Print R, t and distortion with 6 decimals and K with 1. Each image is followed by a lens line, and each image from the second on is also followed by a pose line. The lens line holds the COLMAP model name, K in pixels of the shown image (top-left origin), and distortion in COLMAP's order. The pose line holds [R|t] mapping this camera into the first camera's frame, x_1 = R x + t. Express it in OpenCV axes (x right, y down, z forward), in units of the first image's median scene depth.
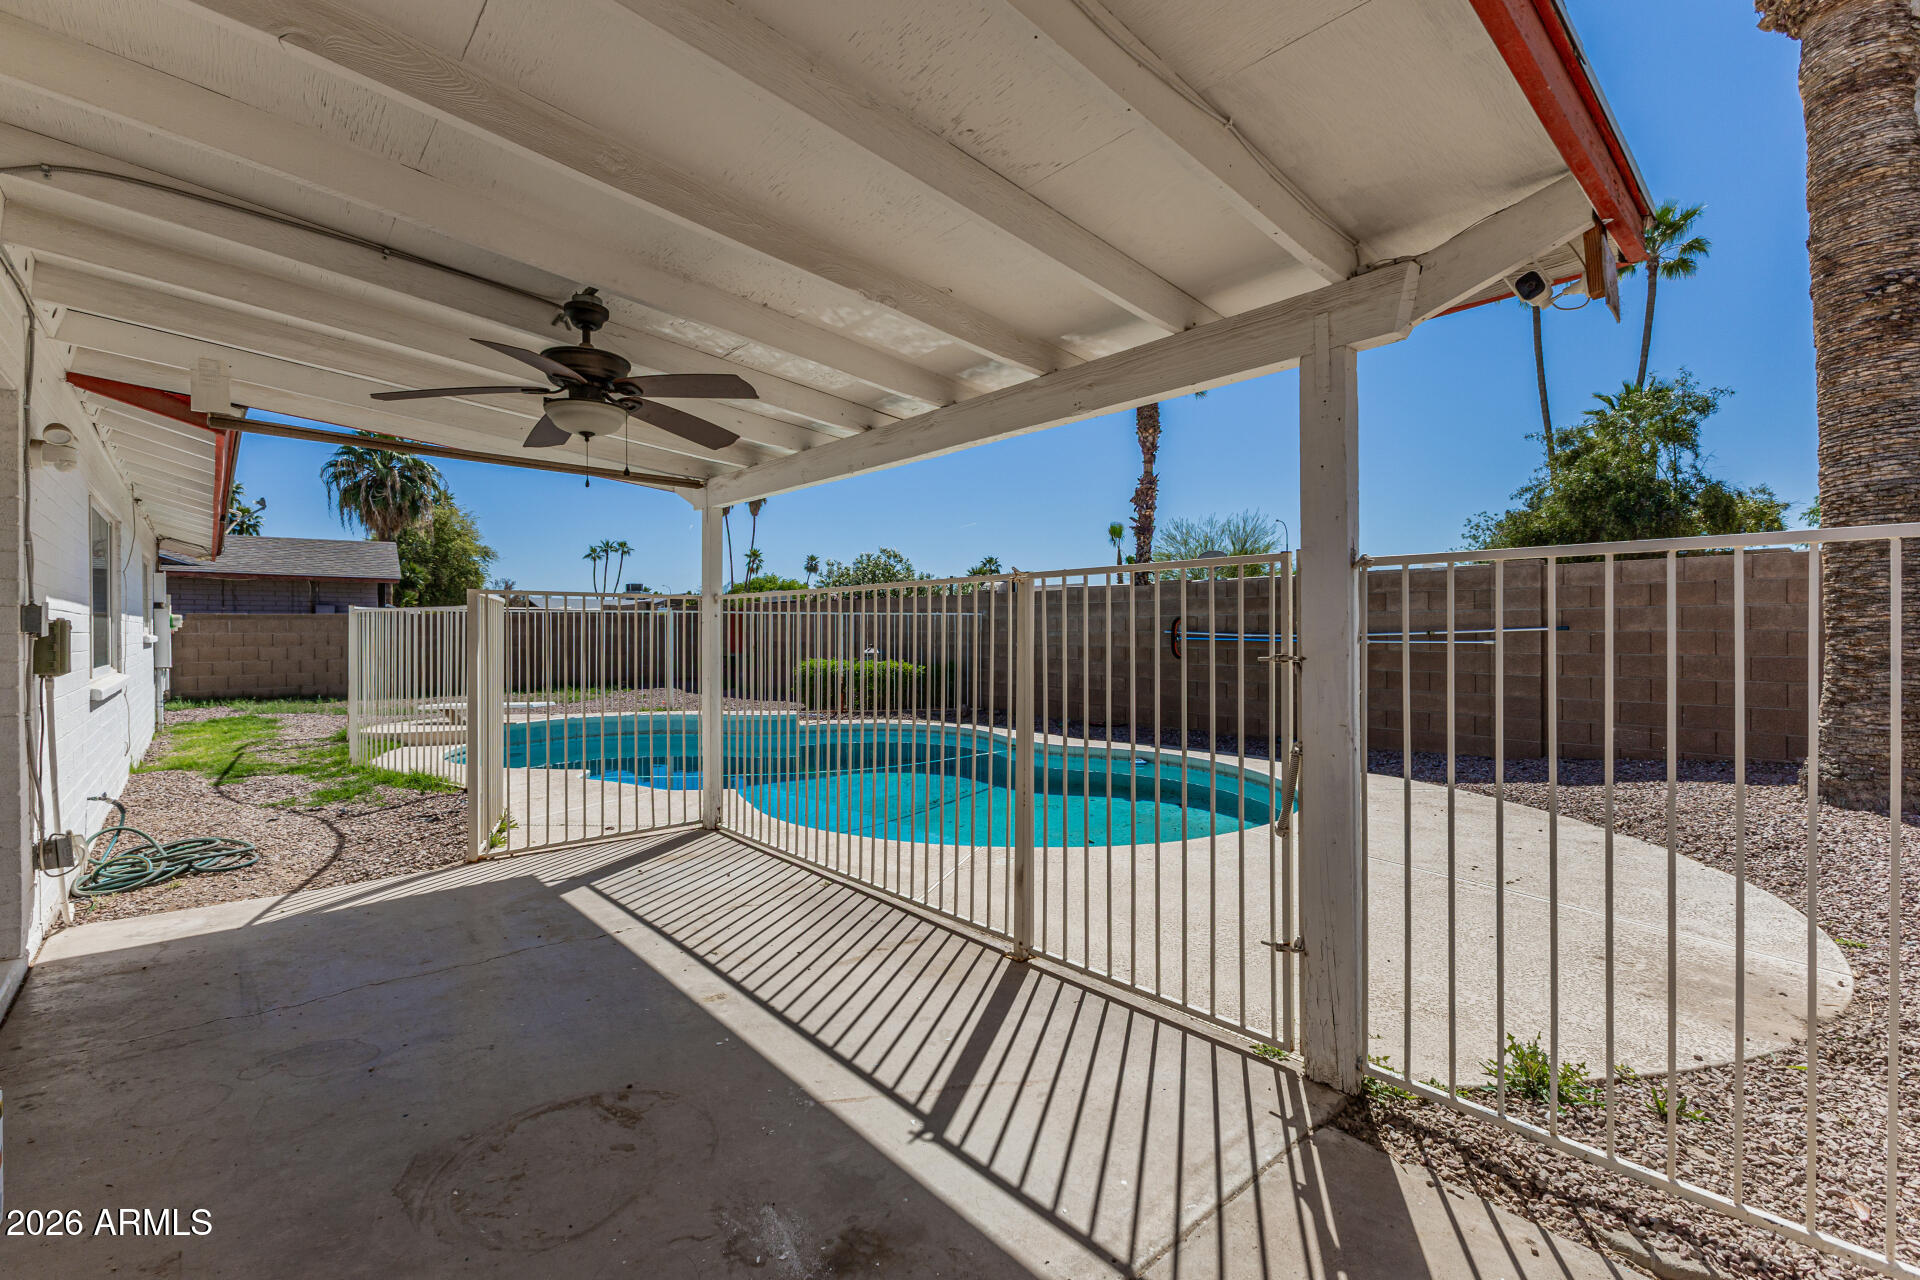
lens RADIAL K [[840.5, 0, 952.6], [0, 840.5, 634.4], [0, 0, 1]] dist [0.013080, -0.003245]
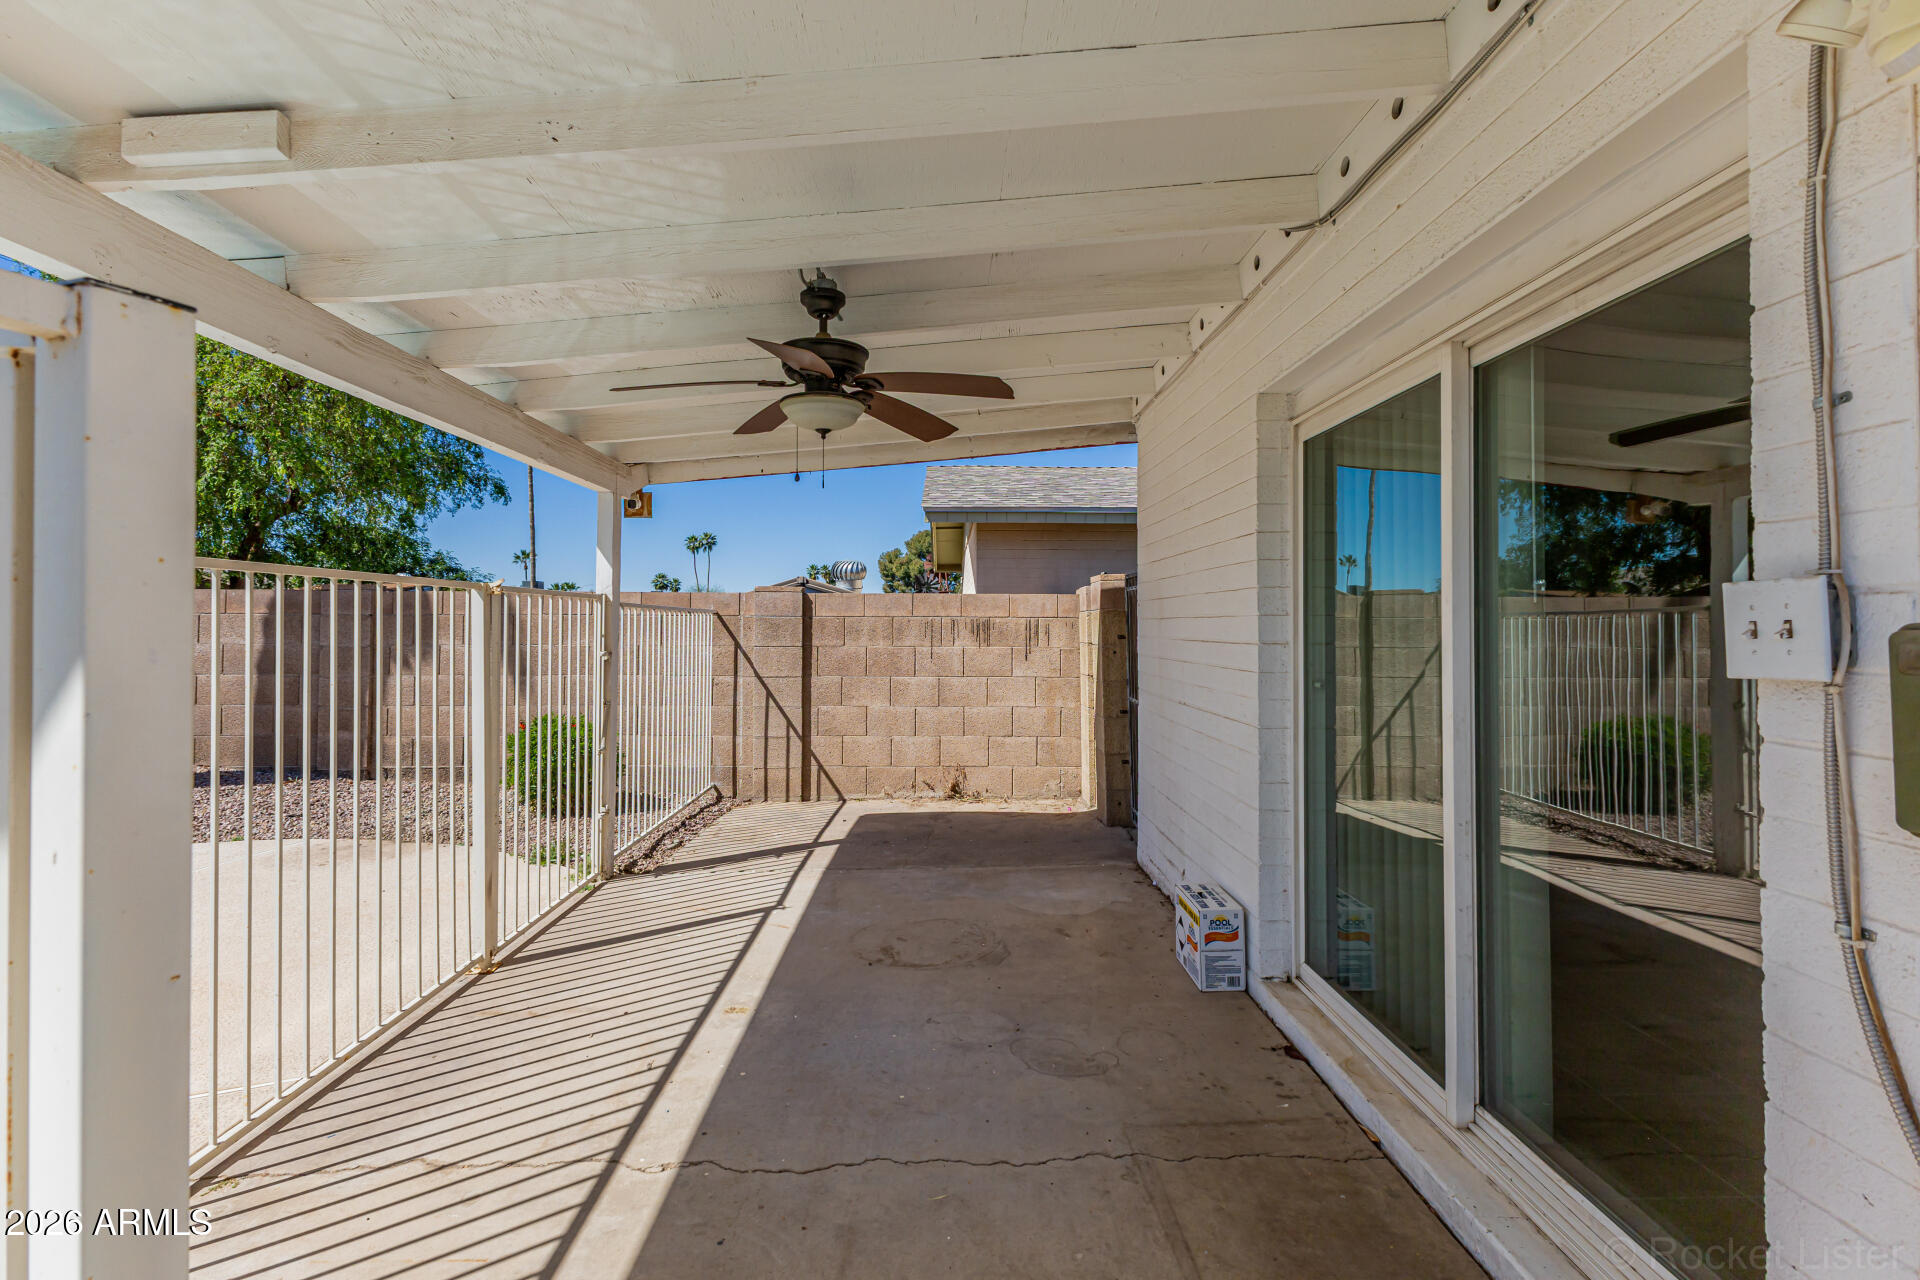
lens RADIAL K [[840.5, 0, 959.1], [0, 840.5, 625.4], [0, 0, 1]] dist [0.013080, -0.003245]
pose [[-0.770004, 0.003312, 0.638030, -1.118123], [0.003614, 0.999993, -0.000830, -0.023893], [-0.638029, 0.001666, -0.770011, 1.591549]]
